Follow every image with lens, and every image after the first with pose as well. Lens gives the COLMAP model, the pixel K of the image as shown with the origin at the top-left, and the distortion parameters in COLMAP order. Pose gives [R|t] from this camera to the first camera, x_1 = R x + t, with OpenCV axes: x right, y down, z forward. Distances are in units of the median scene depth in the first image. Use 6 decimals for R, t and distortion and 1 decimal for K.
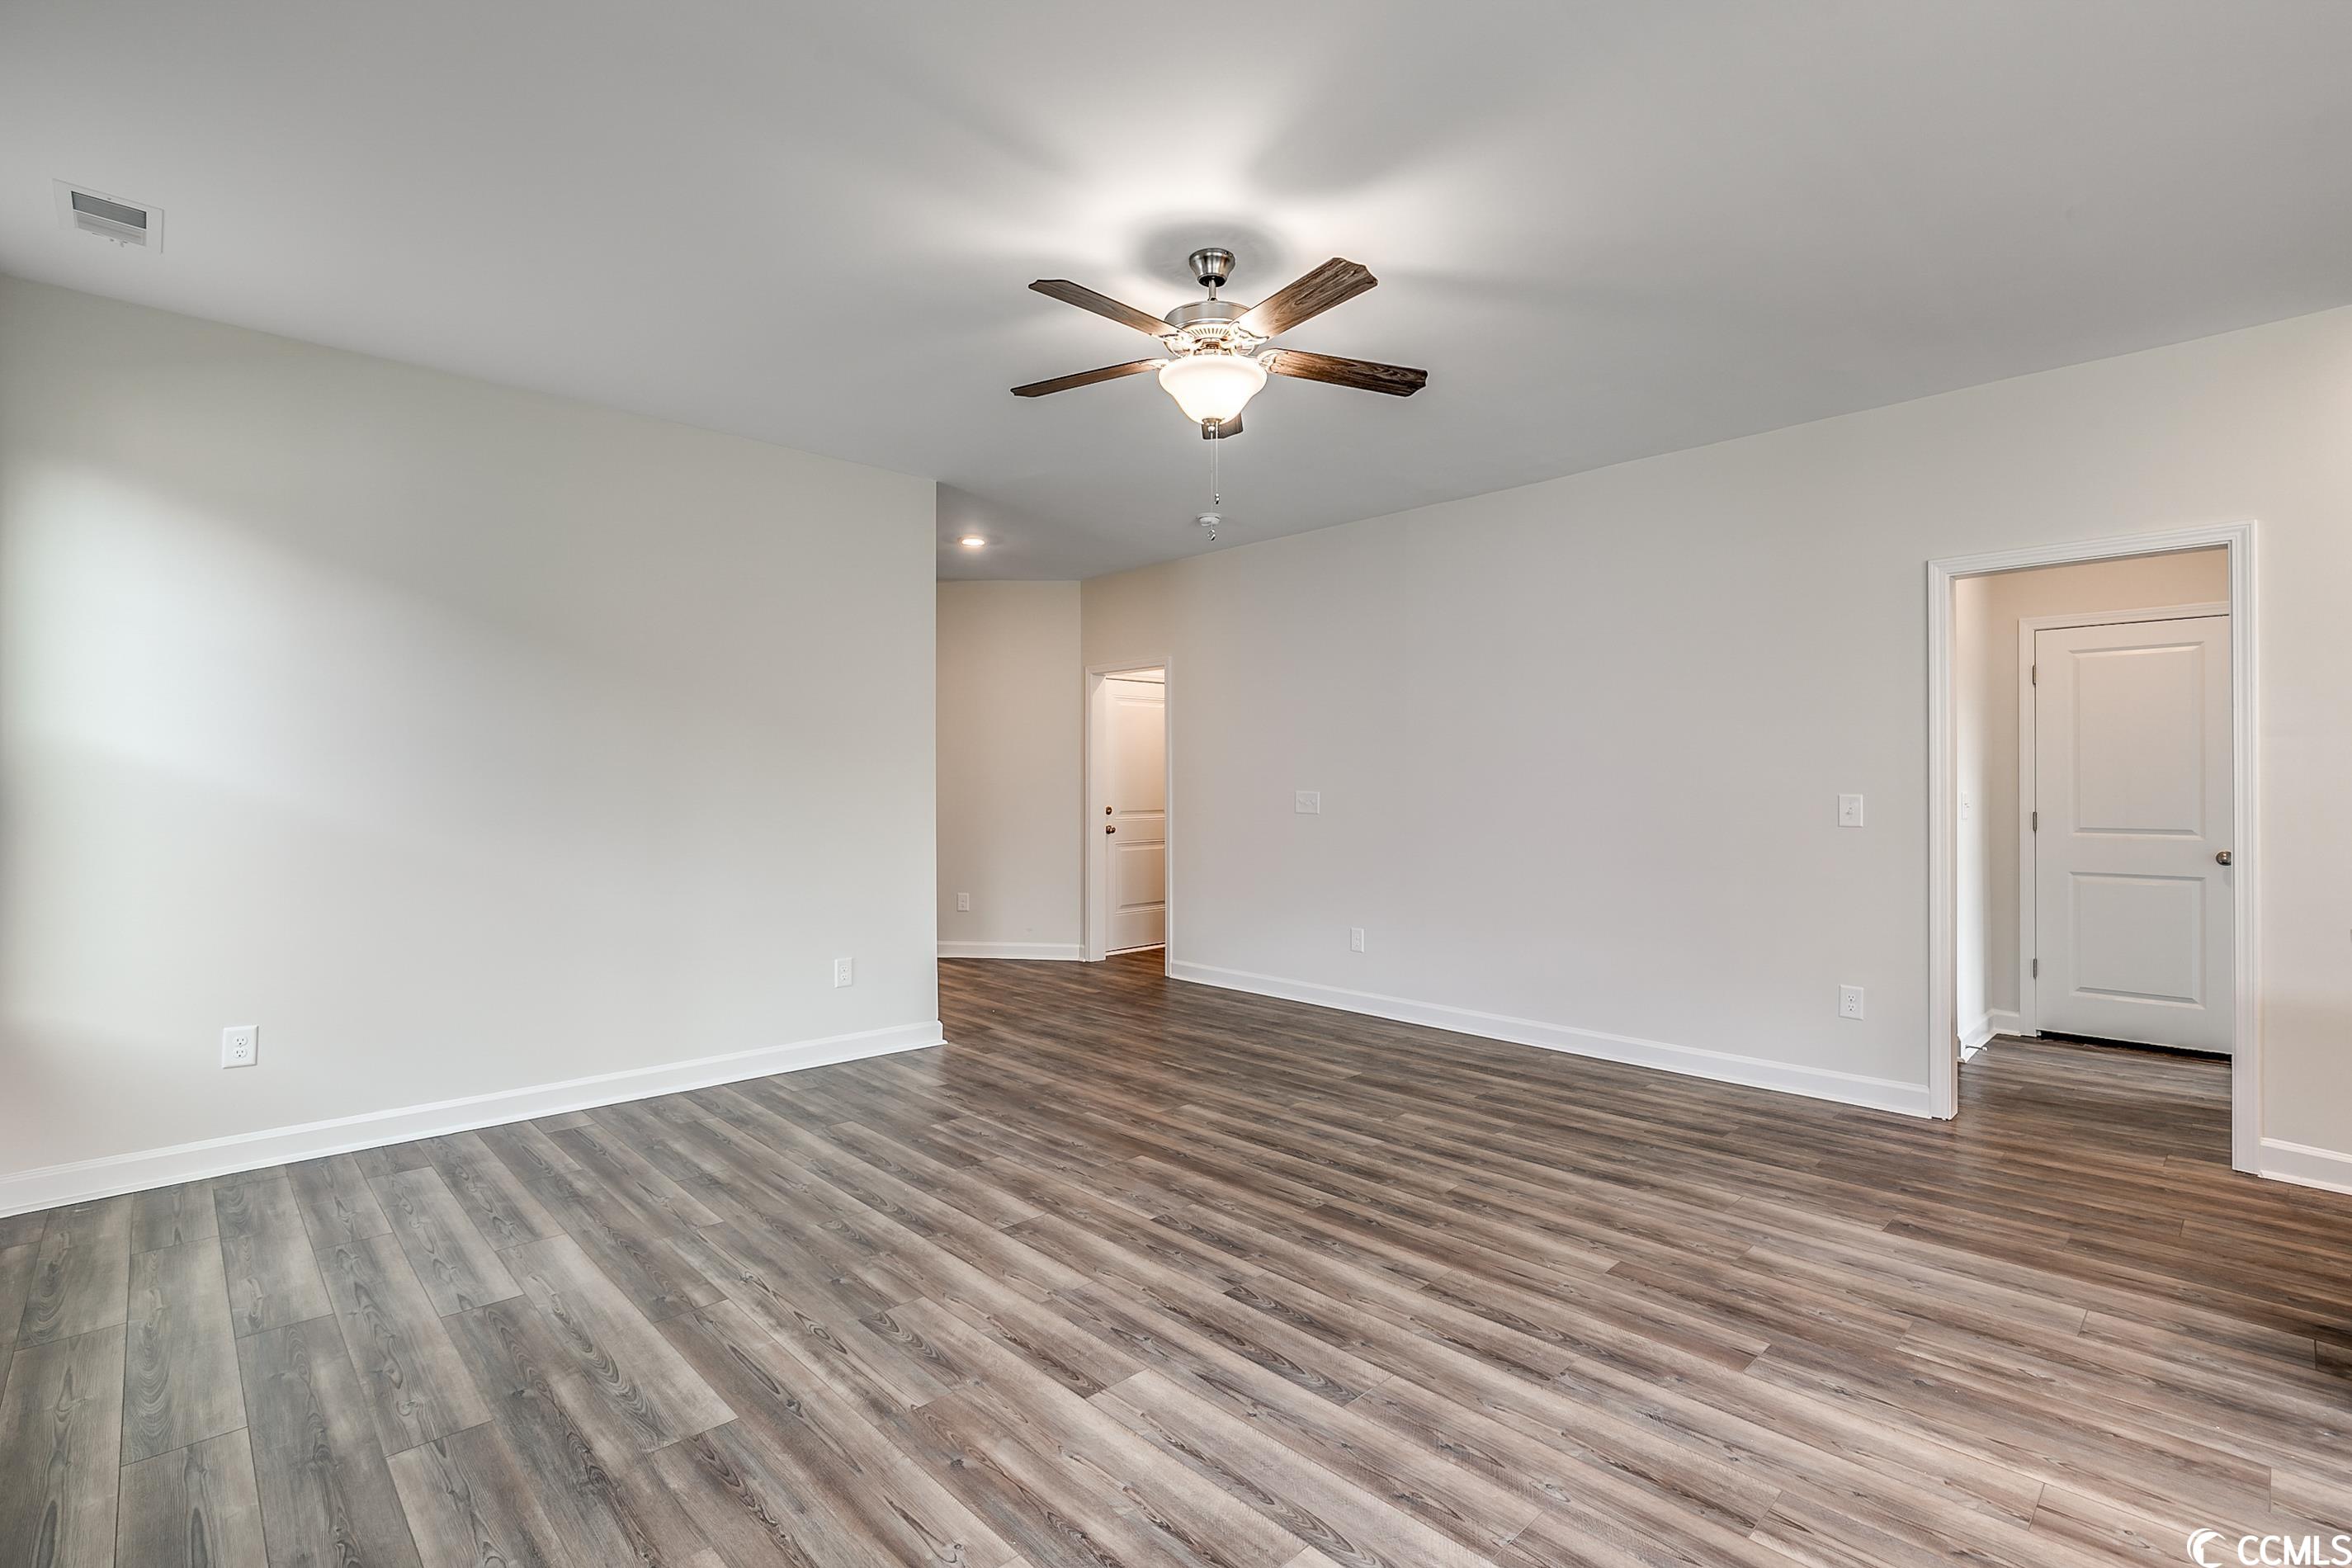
lens RADIAL K [[1068.9, 0, 1188.2], [0, 1068.9, 787.2], [0, 0, 1]] dist [-0.013400, -0.000118]
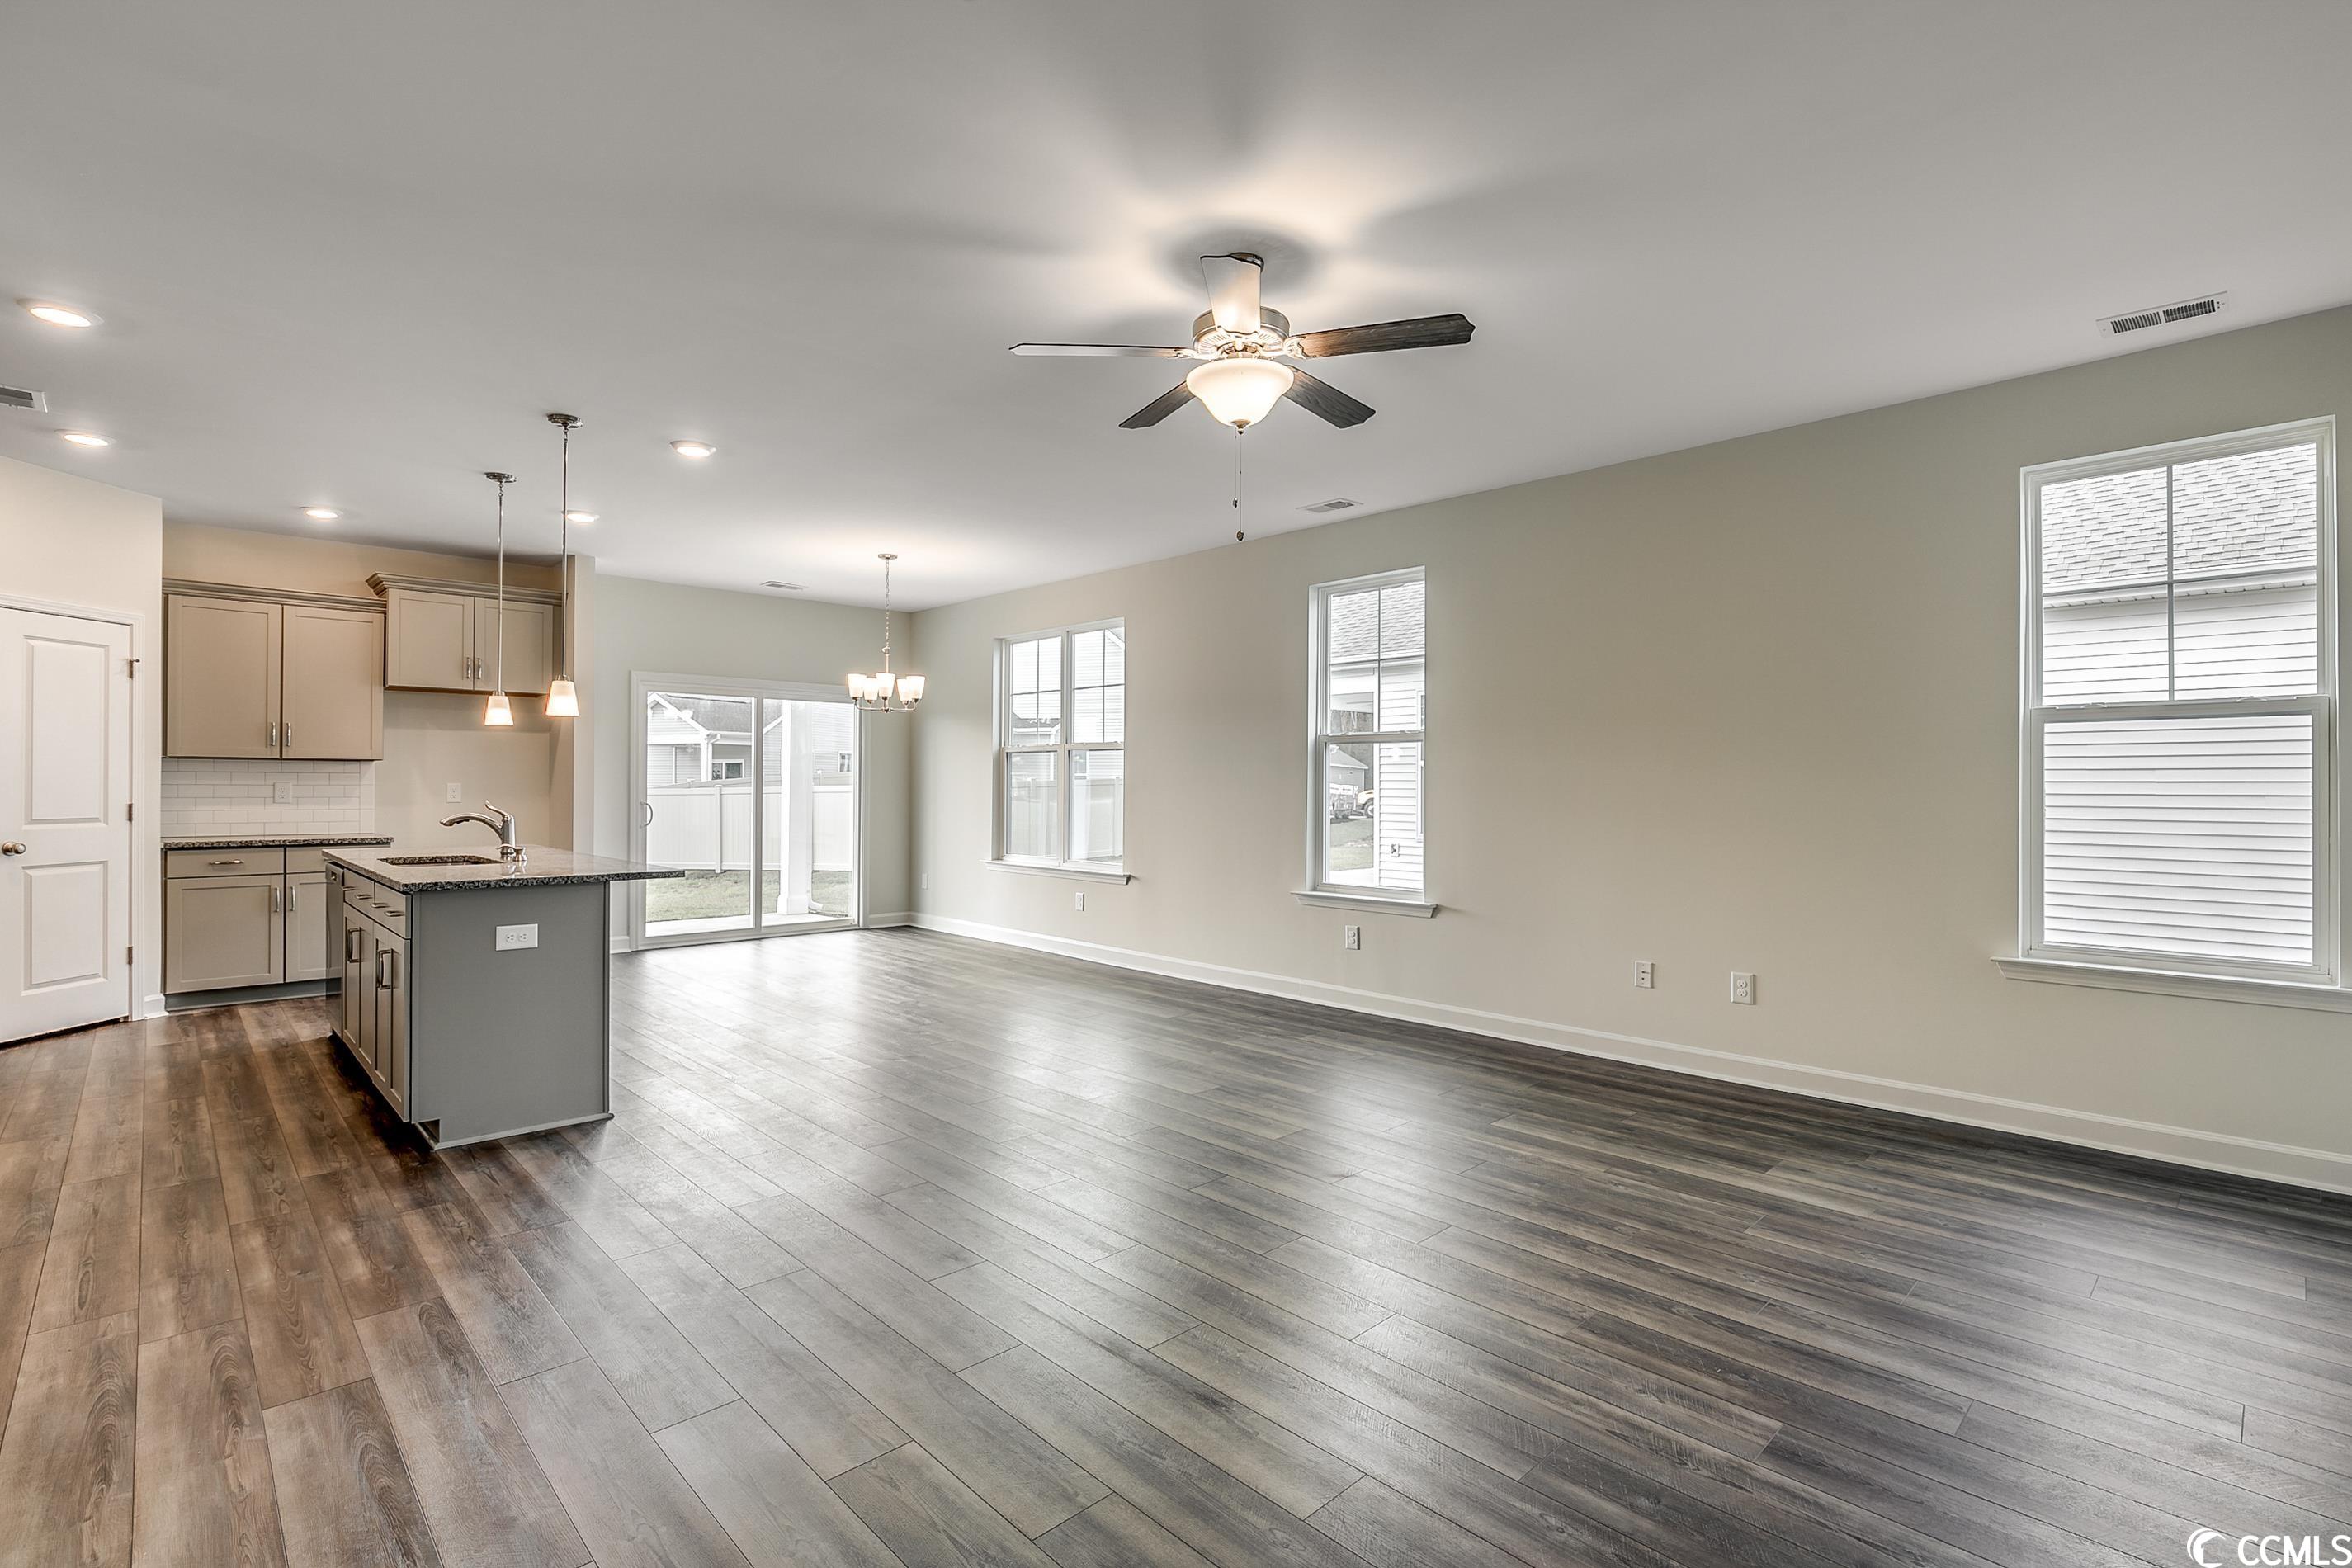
lens RADIAL K [[1077.2, 0, 1176.0], [0, 1077.2, 784.0], [0, 0, 1]] dist [-0.010225, 0.000071]
pose [[-0.999906, -0.003544, 0.013229, 0.063564], [-0.003539, 0.999994, 0.000424, 0.002118], [-0.013231, 0.000378, -0.999912, 1.851052]]
